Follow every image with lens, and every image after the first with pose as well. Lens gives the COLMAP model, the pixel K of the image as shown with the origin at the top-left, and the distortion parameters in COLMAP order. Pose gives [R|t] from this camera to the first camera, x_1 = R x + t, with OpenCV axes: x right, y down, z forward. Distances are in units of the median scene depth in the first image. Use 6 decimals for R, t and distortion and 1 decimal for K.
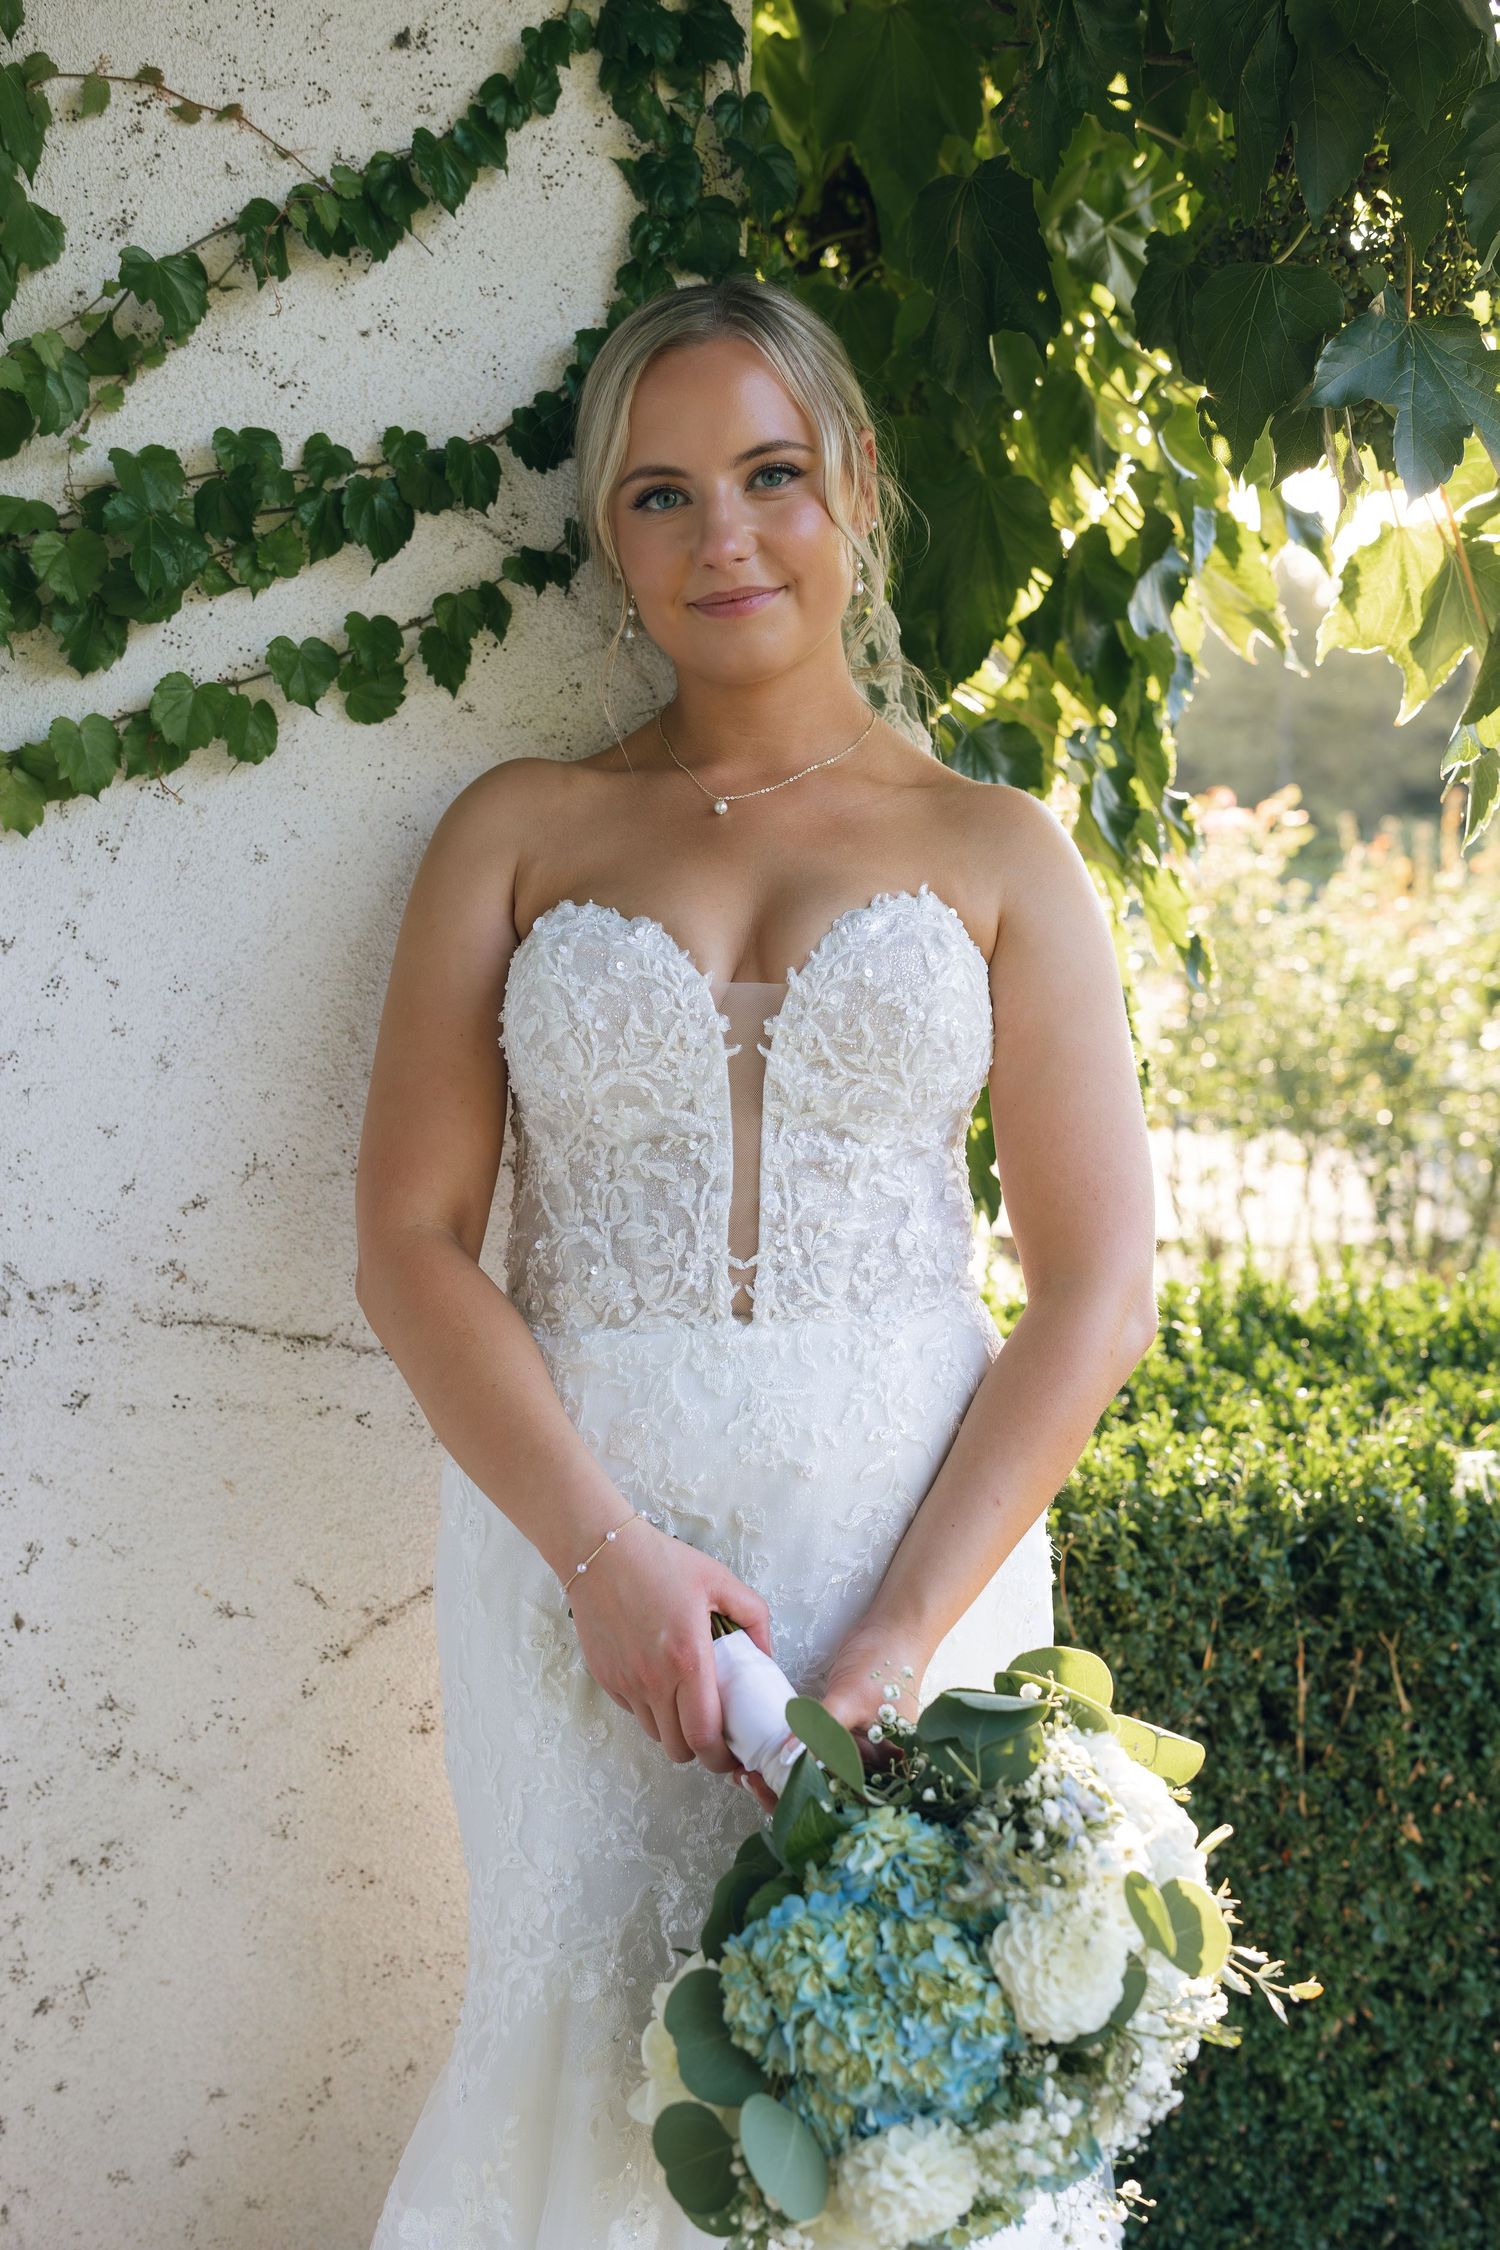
lens RADIAL K [[2153.3, 0, 730.1], [0, 2153.3, 1126.9], [0, 0, 1]] dist [0.010872, -0.020459]
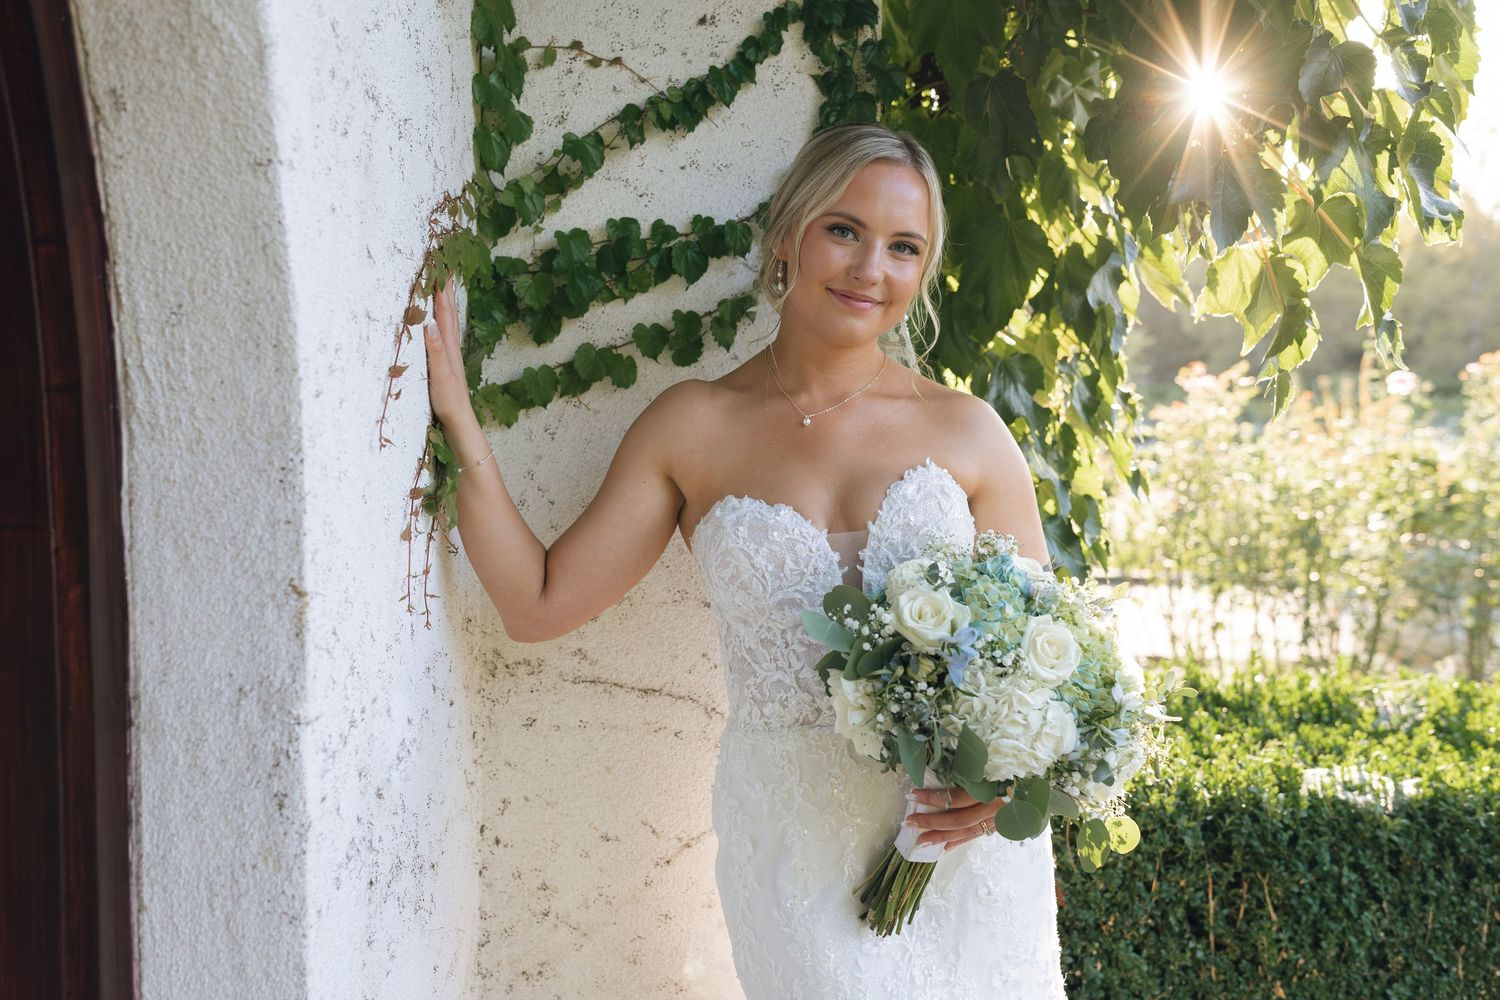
lens RADIAL K [[1435.5, 0, 757.6], [0, 1435.5, 522.0], [0, 0, 1]] dist [0.010872, -0.020459]
pose [[0.996599, -0.006712, -0.082128, 0.001555], [0.003035, 0.998991, -0.044807, 0.008100], [0.082345, 0.044405, 0.995614, -0.251288]]
